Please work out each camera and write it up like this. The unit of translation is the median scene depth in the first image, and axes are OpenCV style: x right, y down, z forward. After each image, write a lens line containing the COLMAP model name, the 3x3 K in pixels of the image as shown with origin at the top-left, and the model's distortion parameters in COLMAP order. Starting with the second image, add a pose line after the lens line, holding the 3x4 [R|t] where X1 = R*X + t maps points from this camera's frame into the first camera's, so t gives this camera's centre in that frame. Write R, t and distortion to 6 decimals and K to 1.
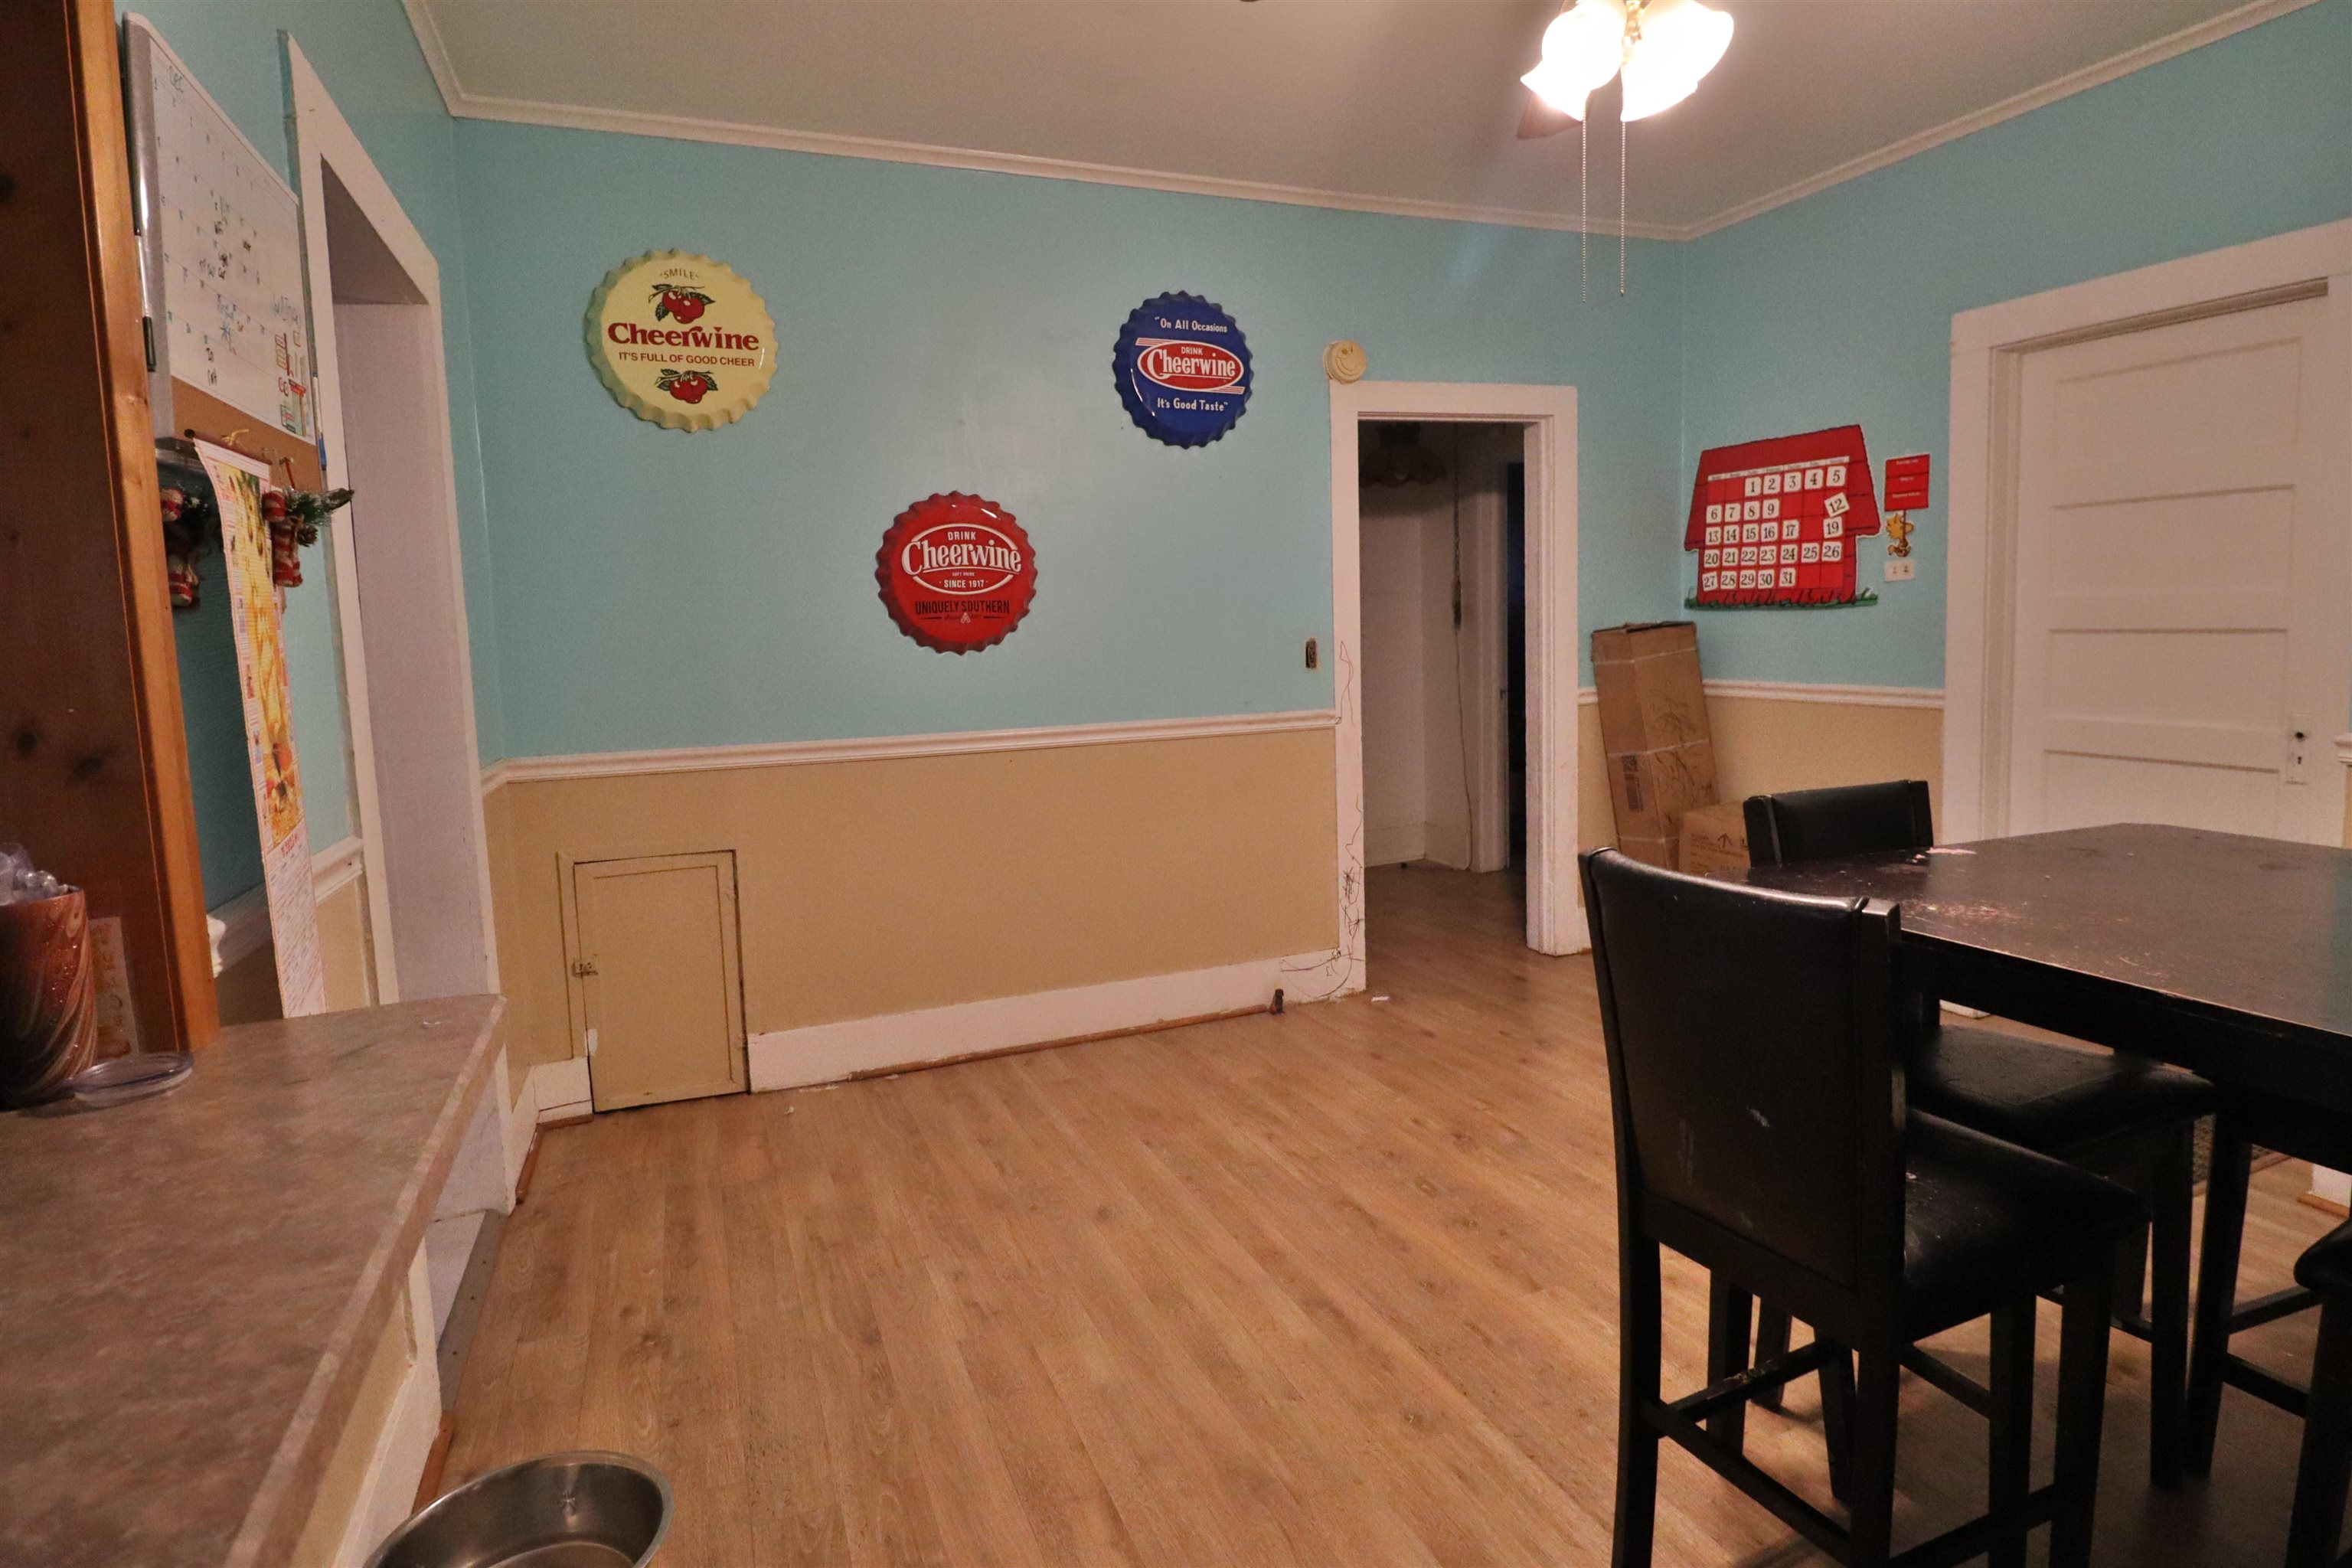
lens RADIAL K [[1241.2, 0, 1182.8], [0, 1241.2, 746.3], [0, 0, 1]] dist [0.000969, -0.013351]
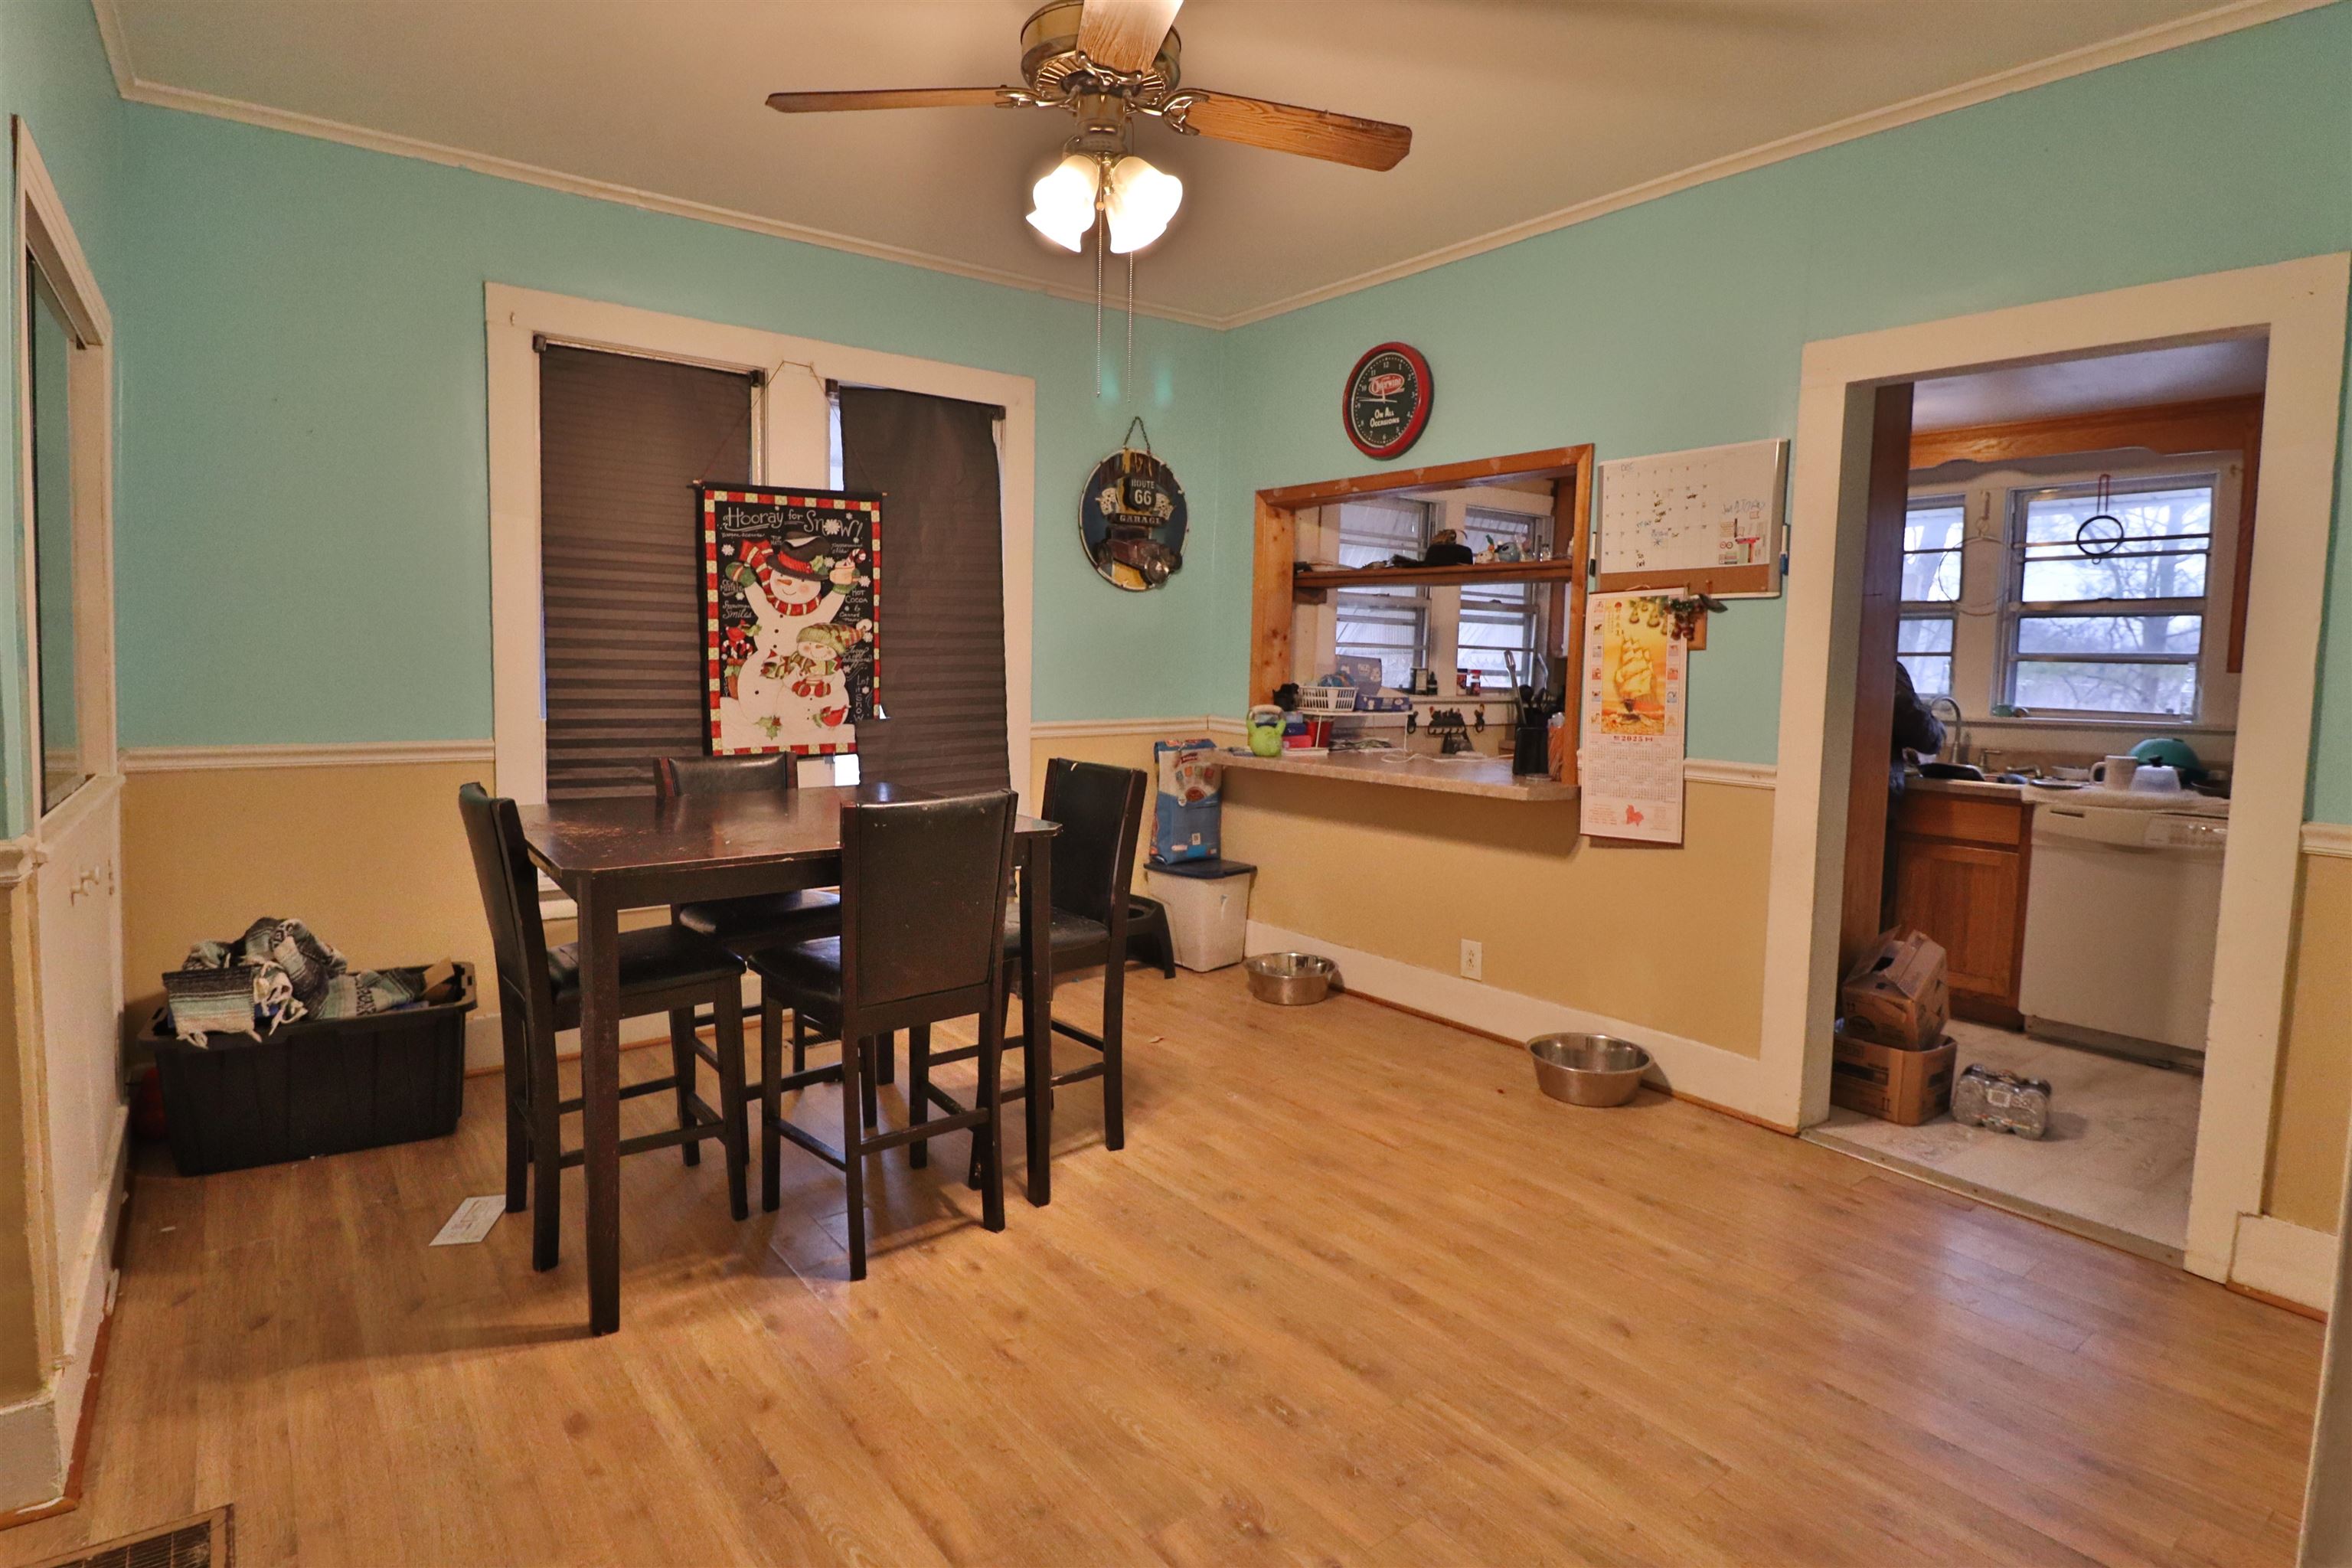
lens RADIAL K [[1241.2, 0, 1154.7], [0, 1241.2, 784.0], [0, 0, 1]] dist [0.000969, -0.013351]
pose [[-0.970200, 0.035275, -0.239724, 0.524561], [-0.015699, 0.978117, 0.207464, -0.205638], [0.241796, 0.205045, -0.948415, 1.934381]]
